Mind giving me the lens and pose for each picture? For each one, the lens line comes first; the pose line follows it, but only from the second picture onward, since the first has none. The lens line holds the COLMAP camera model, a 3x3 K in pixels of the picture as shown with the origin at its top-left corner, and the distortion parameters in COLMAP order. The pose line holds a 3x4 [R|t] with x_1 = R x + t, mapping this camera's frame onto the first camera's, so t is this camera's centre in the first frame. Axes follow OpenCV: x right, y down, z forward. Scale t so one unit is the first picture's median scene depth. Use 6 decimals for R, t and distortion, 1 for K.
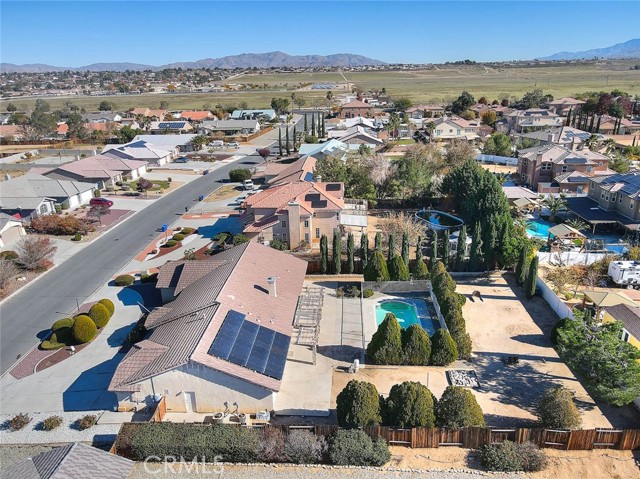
lens RADIAL K [[470.8, 0, 320.0], [0, 470.8, 239.5], [0, 0, 1]] dist [0.005899, 0.011092]
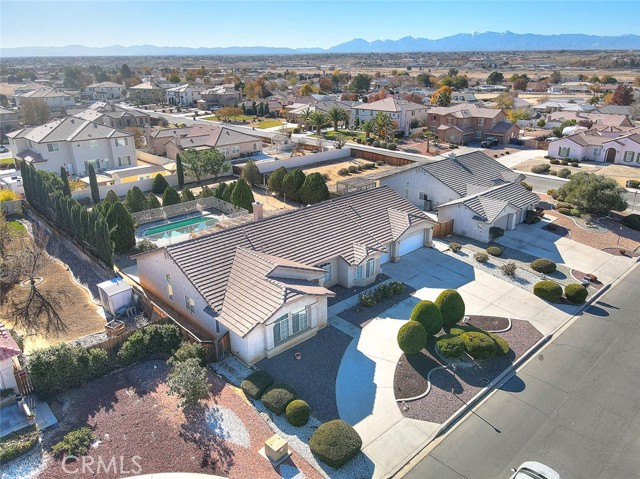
lens RADIAL K [[470.8, 0, 320.0], [0, 470.8, 239.5], [0, 0, 1]] dist [0.005899, 0.011092]
pose [[-0.732283, -0.210418, 0.647677, -0.628511], [0.254445, 0.797648, 0.546823, -0.258408], [-0.631680, 0.565228, -0.530564, 1.143272]]
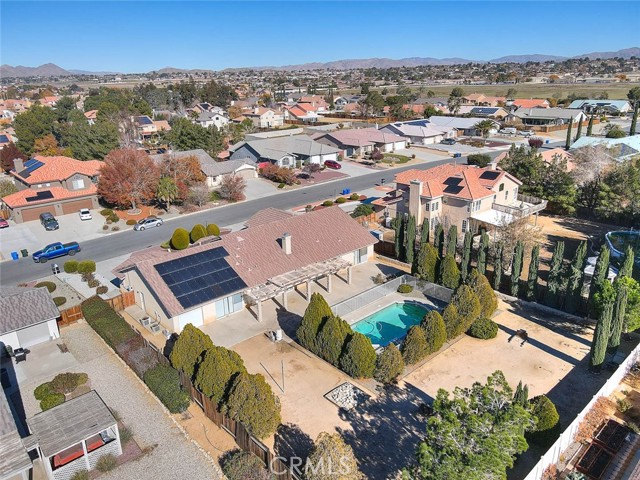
lens RADIAL K [[470.8, 0, 320.0], [0, 470.8, 240.0], [0, 0, 1]] dist [0.005899, 0.011092]
pose [[0.711991, 0.239795, -0.659976, 0.485720], [-0.230380, 0.967630, 0.103040, -0.020917], [0.663321, 0.078682, 0.744187, 0.236351]]
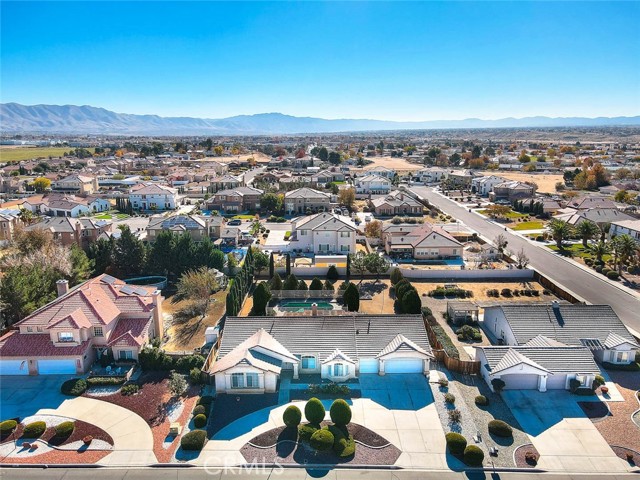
lens RADIAL K [[470.8, 0, 320.0], [0, 470.8, 240.0], [0, 0, 1]] dist [0.005899, 0.011092]
pose [[-0.072002, -0.192736, 0.978605, -1.107870], [0.341000, 0.917272, 0.205746, -0.287151], [-0.937302, 0.348519, -0.000322, 0.727703]]
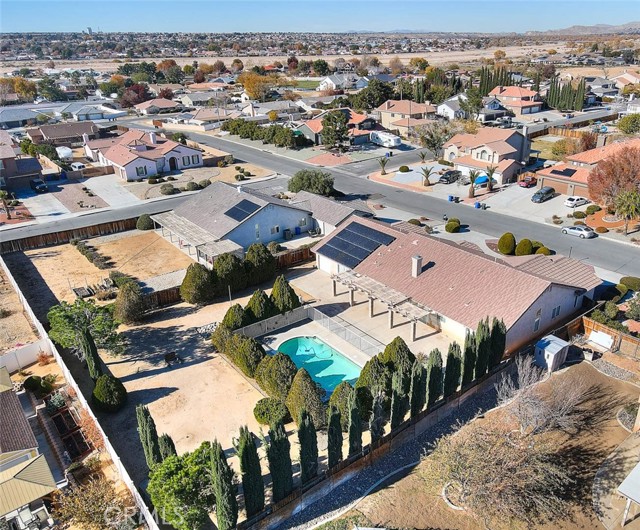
lens RADIAL K [[518.8, 0, 352.1], [0, 518.8, 264.4], [0, 0, 1]] dist [0.006650, 0.010376]
pose [[-0.726246, 0.312027, -0.612541, 0.497180], [-0.199928, 0.756666, 0.622483, -0.413310], [0.657721, 0.574539, -0.487143, 1.126554]]
